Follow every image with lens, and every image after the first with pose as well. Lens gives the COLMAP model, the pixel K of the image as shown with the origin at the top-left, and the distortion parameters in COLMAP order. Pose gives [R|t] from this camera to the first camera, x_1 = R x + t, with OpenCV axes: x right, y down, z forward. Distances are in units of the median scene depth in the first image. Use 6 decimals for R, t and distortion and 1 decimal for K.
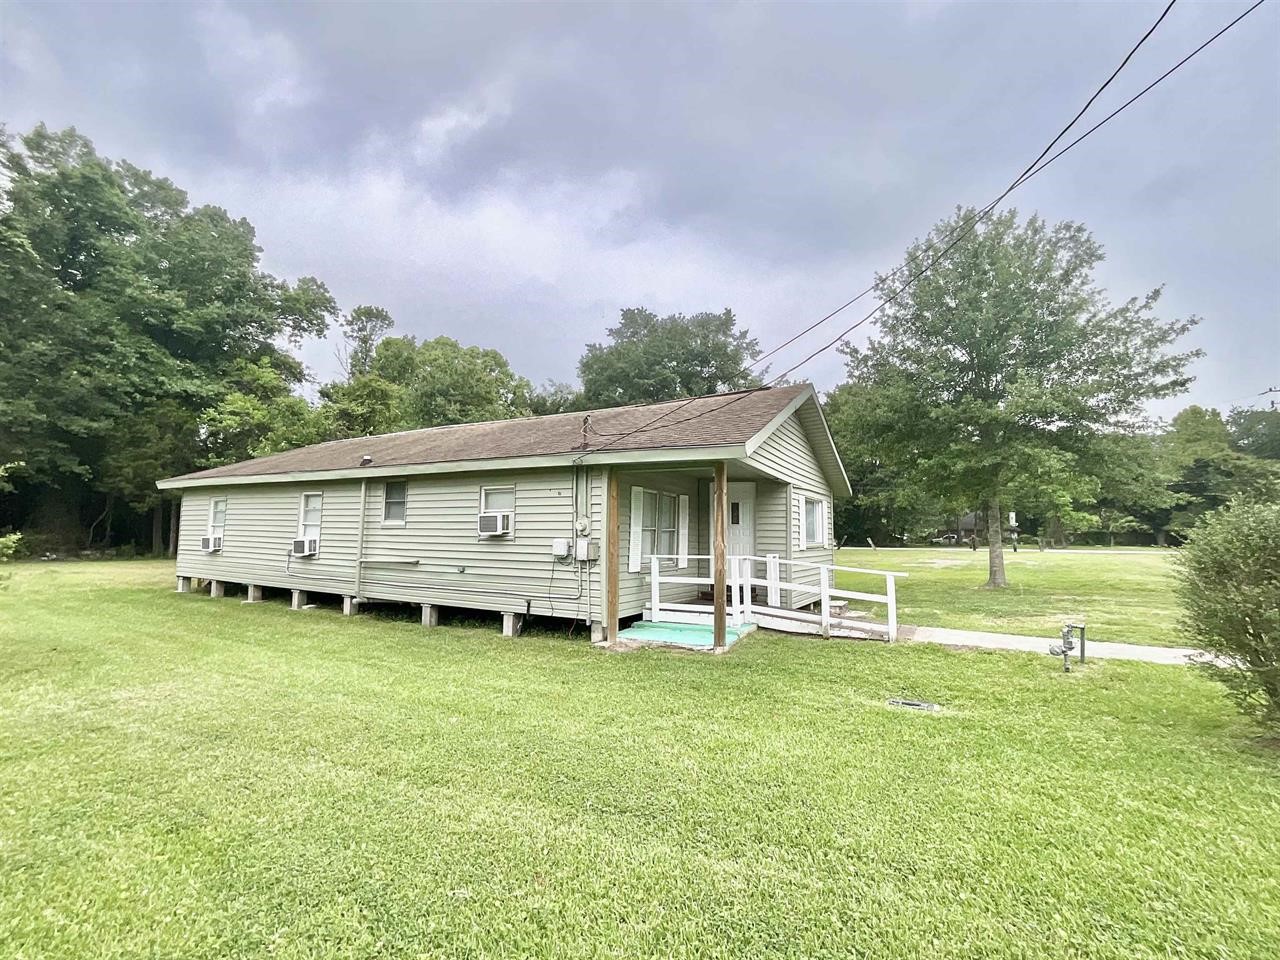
lens RADIAL K [[589.9, 0, 640.0], [0, 589.9, 480.0], [0, 0, 1]] dist [-0.002250, -0.000822]
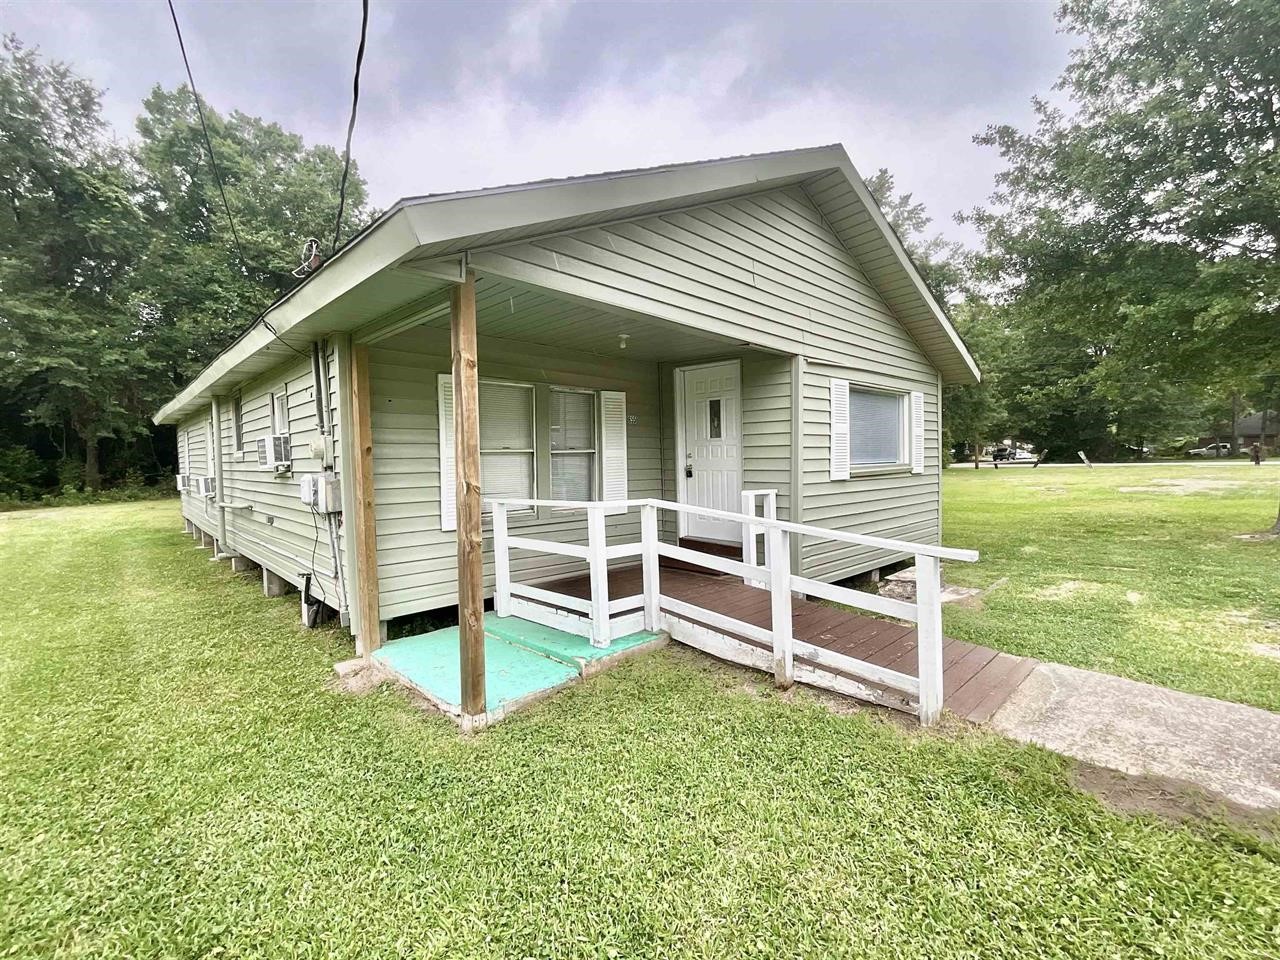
lens RADIAL K [[578.0, 0, 640.0], [0, 578.0, 480.0], [0, 0, 1]] dist [0.034117, -0.020685]
pose [[0.954405, -0.019464, -0.297879, 0.106869], [0.057721, 0.991073, 0.120179, 0.017745], [0.292880, -0.131893, 0.947009, 0.177901]]
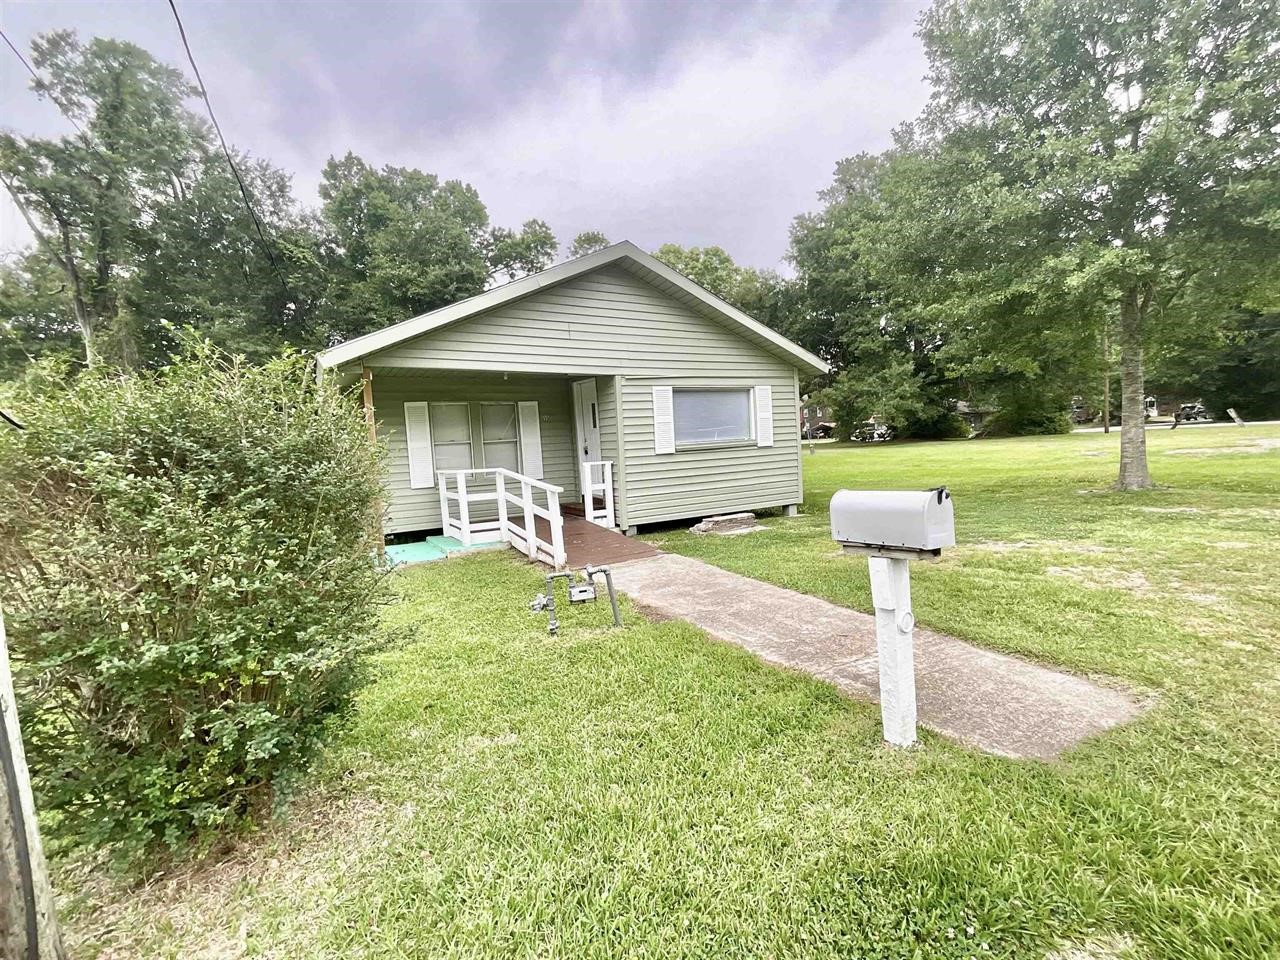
lens RADIAL K [[594.4, 0, 638.7], [0, 594.4, 480.2], [0, 0, 1]] dist [-0.016120, -0.000017]
pose [[0.847857, -0.024942, -0.529639, 0.280224], [0.114203, 0.984038, 0.136478, 0.015717], [0.517781, -0.176200, 0.837172, 0.116151]]
